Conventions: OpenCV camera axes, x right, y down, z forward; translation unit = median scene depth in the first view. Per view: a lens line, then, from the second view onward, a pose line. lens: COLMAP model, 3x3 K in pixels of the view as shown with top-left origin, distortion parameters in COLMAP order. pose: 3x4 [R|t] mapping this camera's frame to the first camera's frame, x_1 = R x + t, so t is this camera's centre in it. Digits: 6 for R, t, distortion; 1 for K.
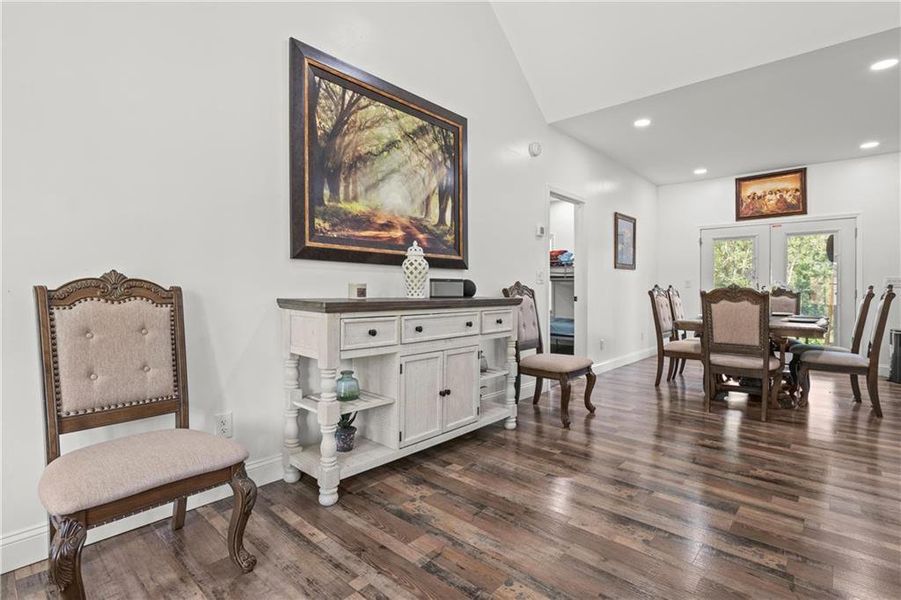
lens RADIAL K [[430.3, 0, 459.0], [0, 430.3, 291.1], [0, 0, 1]] dist [-0.002742, 0.000011]
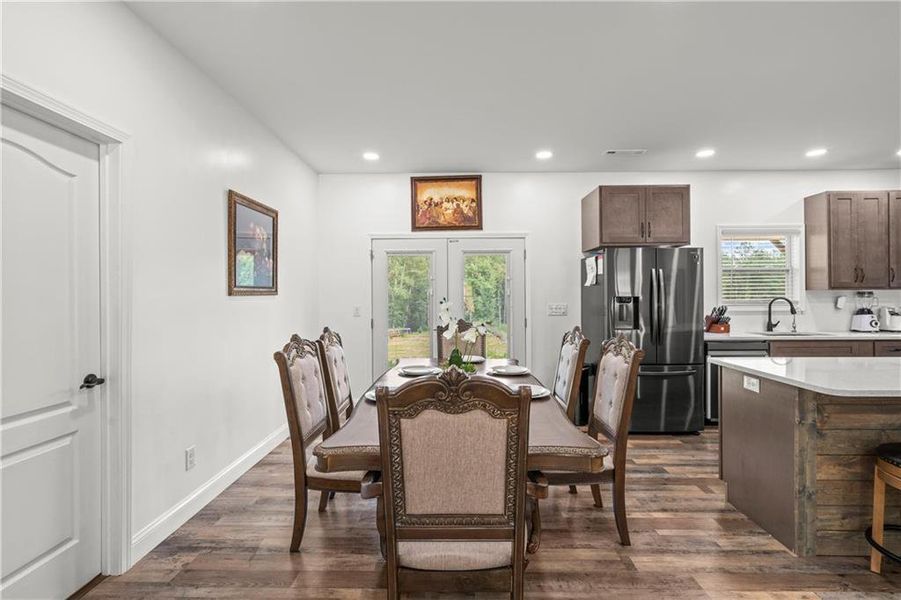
lens RADIAL K [[406.9, 0, 450.9], [0, 406.9, 297.0], [0, 0, 1]] dist [-0.002070, 0.000137]
pose [[0.762103, -0.007893, 0.647408, 0.236127], [0.011380, 0.999935, -0.001206, -0.045120], [-0.647356, 0.008286, 0.762143, 0.422136]]
